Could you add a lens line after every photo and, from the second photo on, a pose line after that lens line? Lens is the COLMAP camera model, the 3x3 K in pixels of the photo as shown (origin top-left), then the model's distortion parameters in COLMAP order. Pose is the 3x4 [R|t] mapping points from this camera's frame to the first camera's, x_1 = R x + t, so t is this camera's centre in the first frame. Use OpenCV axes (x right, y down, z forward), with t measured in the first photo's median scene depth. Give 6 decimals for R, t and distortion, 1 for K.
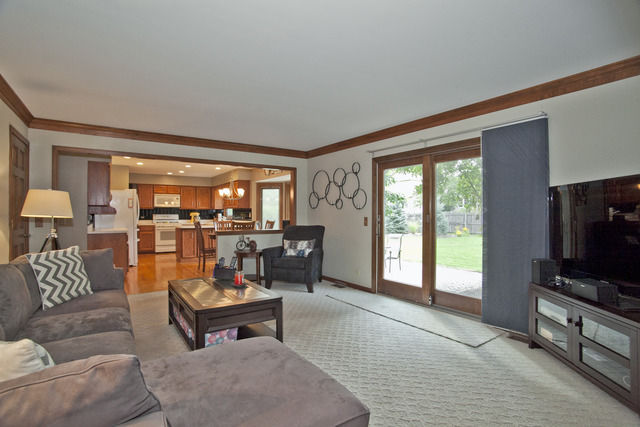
lens RADIAL K [[321.5, 0, 320.0], [0, 321.5, 213.5], [0, 0, 1]] dist [-0.068011, 0.000127]
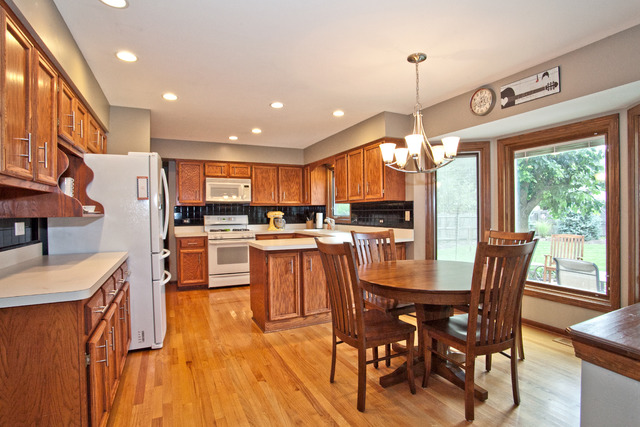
lens RADIAL K [[321.5, 0, 320.0], [0, 321.5, 213.5], [0, 0, 1]] dist [-0.068011, 0.000127]
pose [[0.987838, -0.008239, -0.155271, -0.242211], [0.009099, 0.999947, 0.004831, -0.001746], [0.155223, -0.006185, 0.987860, 0.479939]]
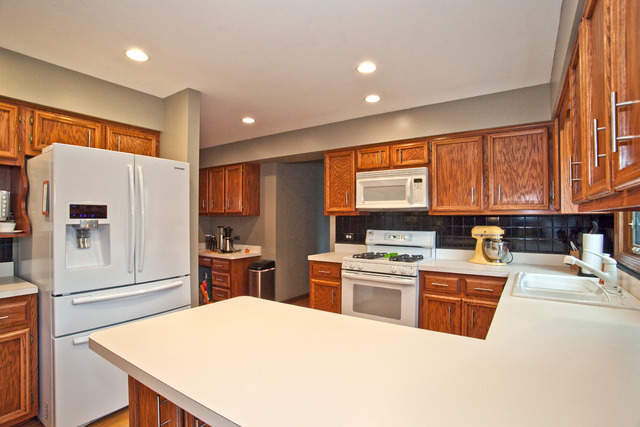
lens RADIAL K [[321.5, 0, 320.0], [0, 321.5, 213.5], [0, 0, 1]] dist [-0.068011, 0.000127]
pose [[0.370052, -0.006401, -0.928989, -0.201842], [0.002429, 0.999980, -0.005923, -0.013949], [0.929008, -0.000064, 0.370060, 0.809471]]
